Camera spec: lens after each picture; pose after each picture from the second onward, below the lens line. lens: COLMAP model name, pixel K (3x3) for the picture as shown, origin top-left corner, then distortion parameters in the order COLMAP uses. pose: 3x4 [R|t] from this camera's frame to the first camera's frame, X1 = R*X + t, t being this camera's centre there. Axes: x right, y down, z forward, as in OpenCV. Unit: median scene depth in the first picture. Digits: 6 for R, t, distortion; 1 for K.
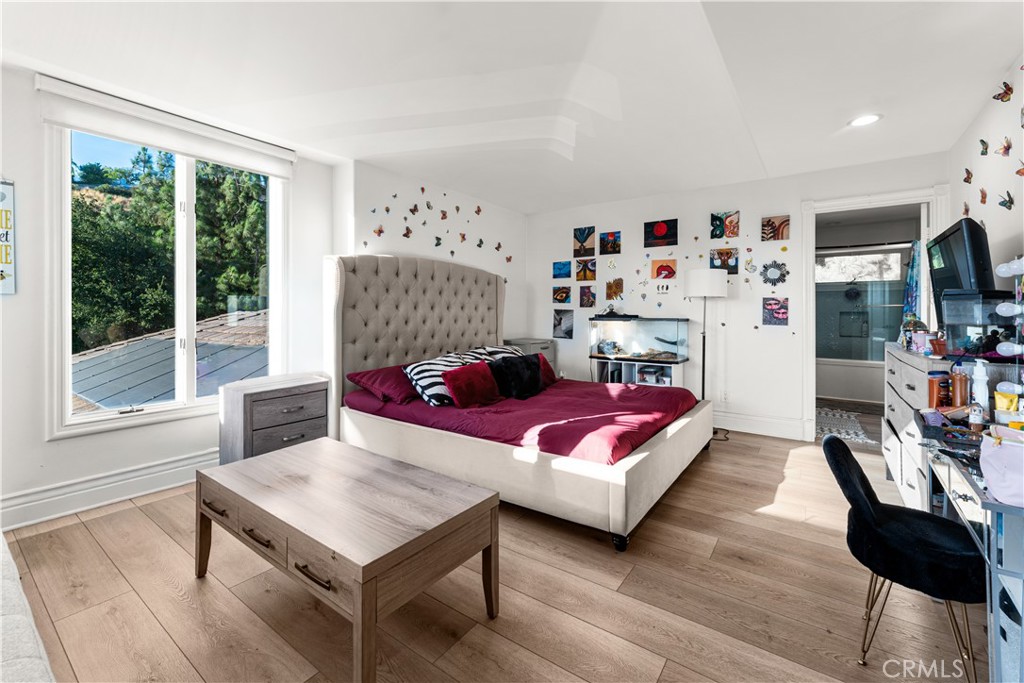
lens RADIAL K [[423.9, 0, 519.6], [0, 423.9, 317.9], [0, 0, 1]] dist [0.010063, 0.000111]
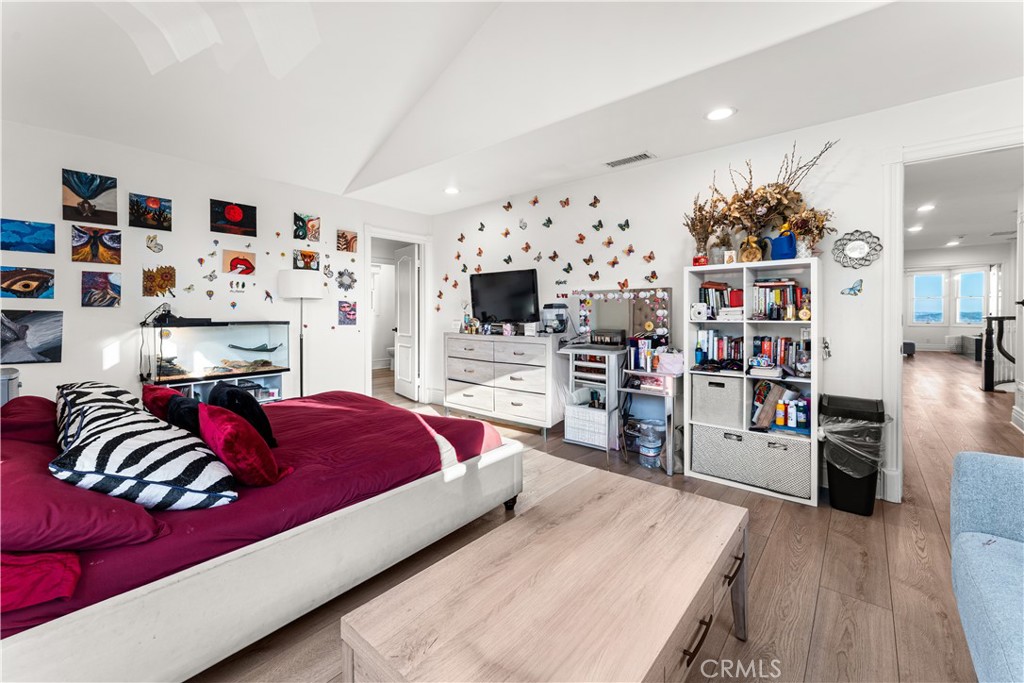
lens RADIAL K [[423.9, 0, 508.7], [0, 423.9, 308.6], [0, 0, 1]] dist [0.010063, 0.000111]
pose [[0.094444, 0.006635, 0.995508, -0.440856], [0.013737, 0.999874, -0.007967, -0.010787], [-0.995435, 0.014428, 0.094341, 0.399115]]
